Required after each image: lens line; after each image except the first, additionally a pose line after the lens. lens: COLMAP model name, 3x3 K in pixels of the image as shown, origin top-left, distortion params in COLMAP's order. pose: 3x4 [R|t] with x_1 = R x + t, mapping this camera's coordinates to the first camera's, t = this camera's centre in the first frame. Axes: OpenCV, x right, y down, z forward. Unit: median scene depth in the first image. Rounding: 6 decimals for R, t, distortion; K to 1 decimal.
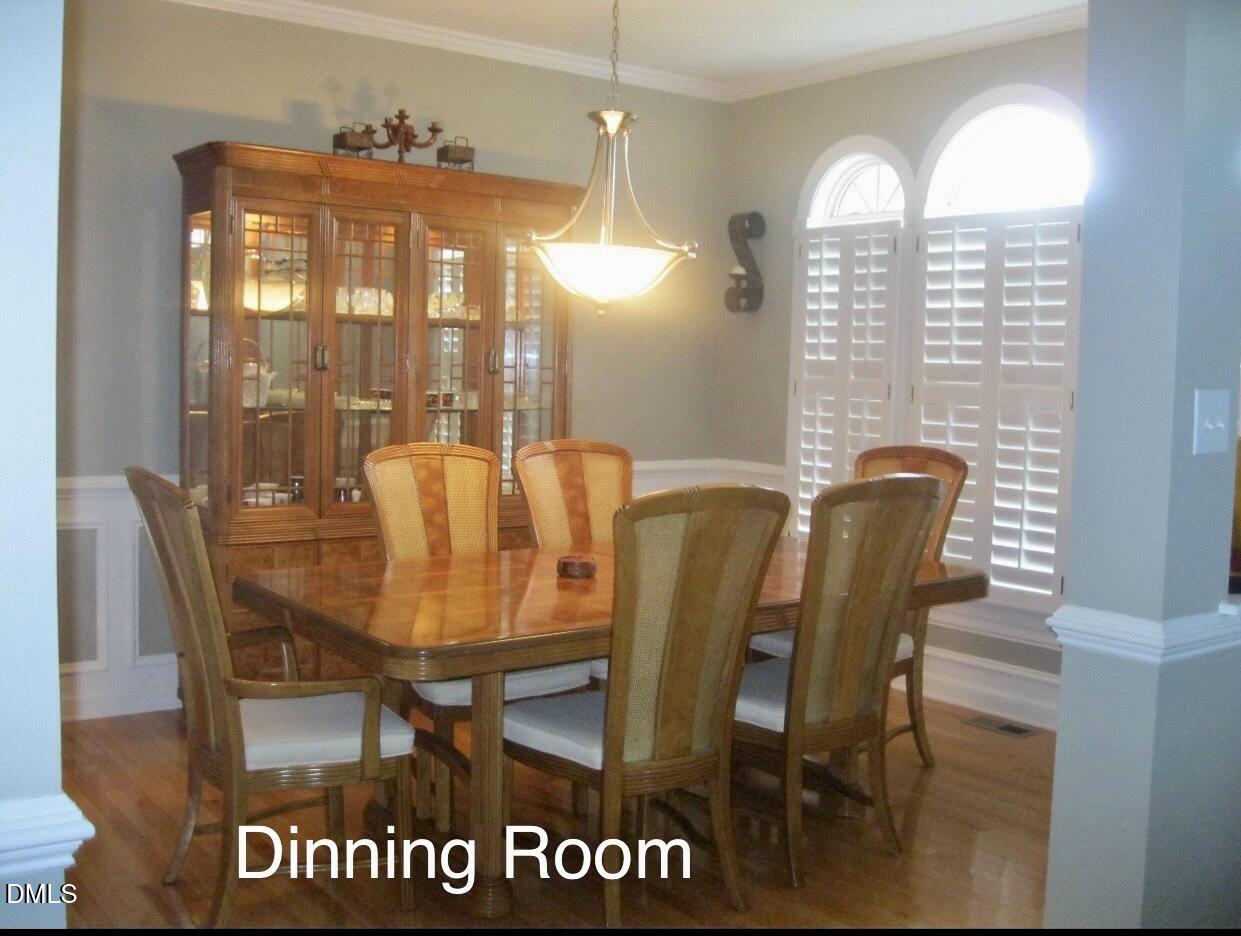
lens RADIAL K [[1273.2, 0, 620.5], [0, 1273.2, 468.0], [0, 0, 1]] dist [-0.104717, 0.021118]
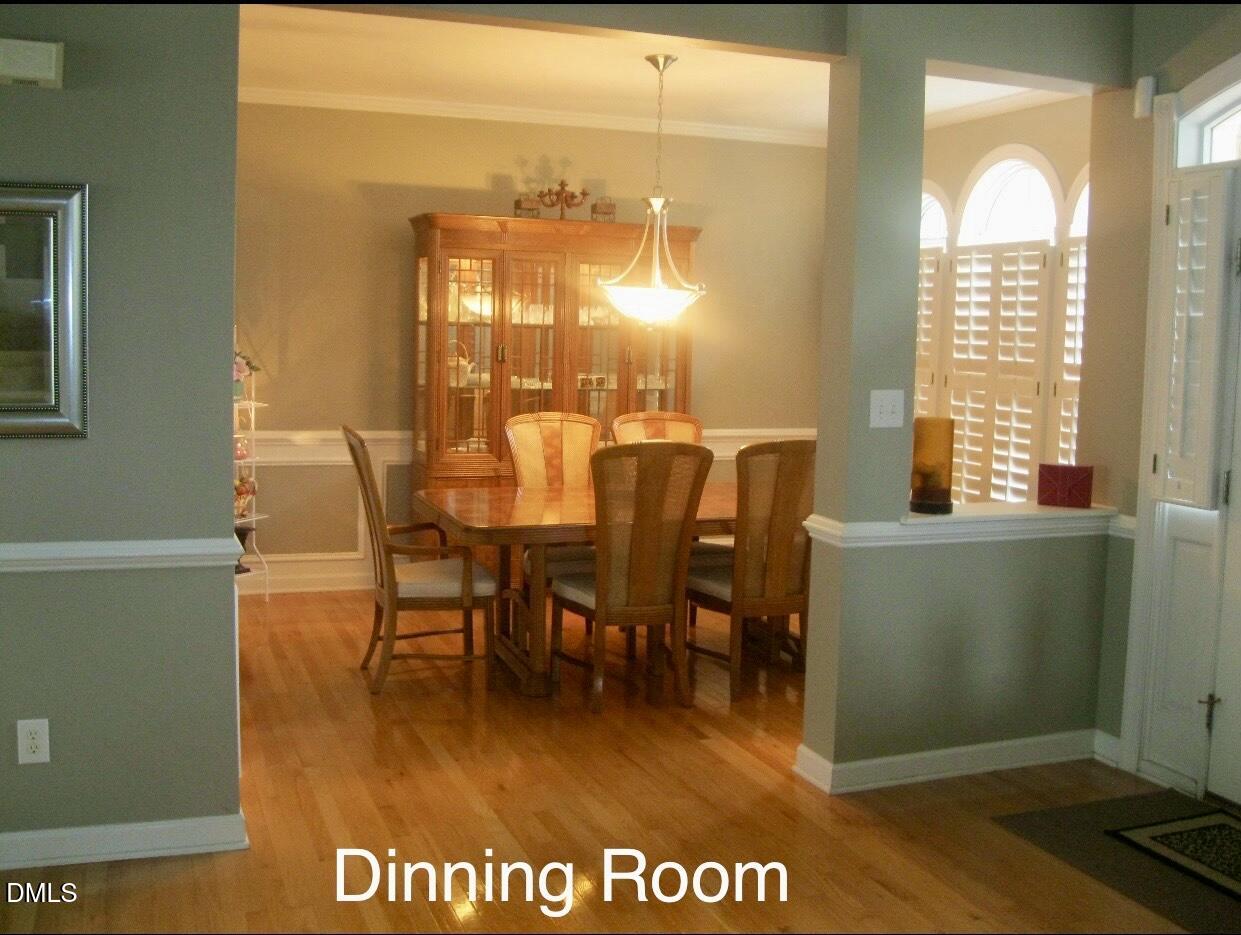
lens RADIAL K [[1273.2, 0, 620.5], [0, 1273.2, 467.5], [0, 0, 1]] dist [-0.104717, 0.021118]
pose [[0.962010, 0.028099, -0.271566, 0.291327], [-0.021114, 0.999368, 0.028610, 0.000539], [0.272198, -0.021790, 0.961995, -0.380248]]
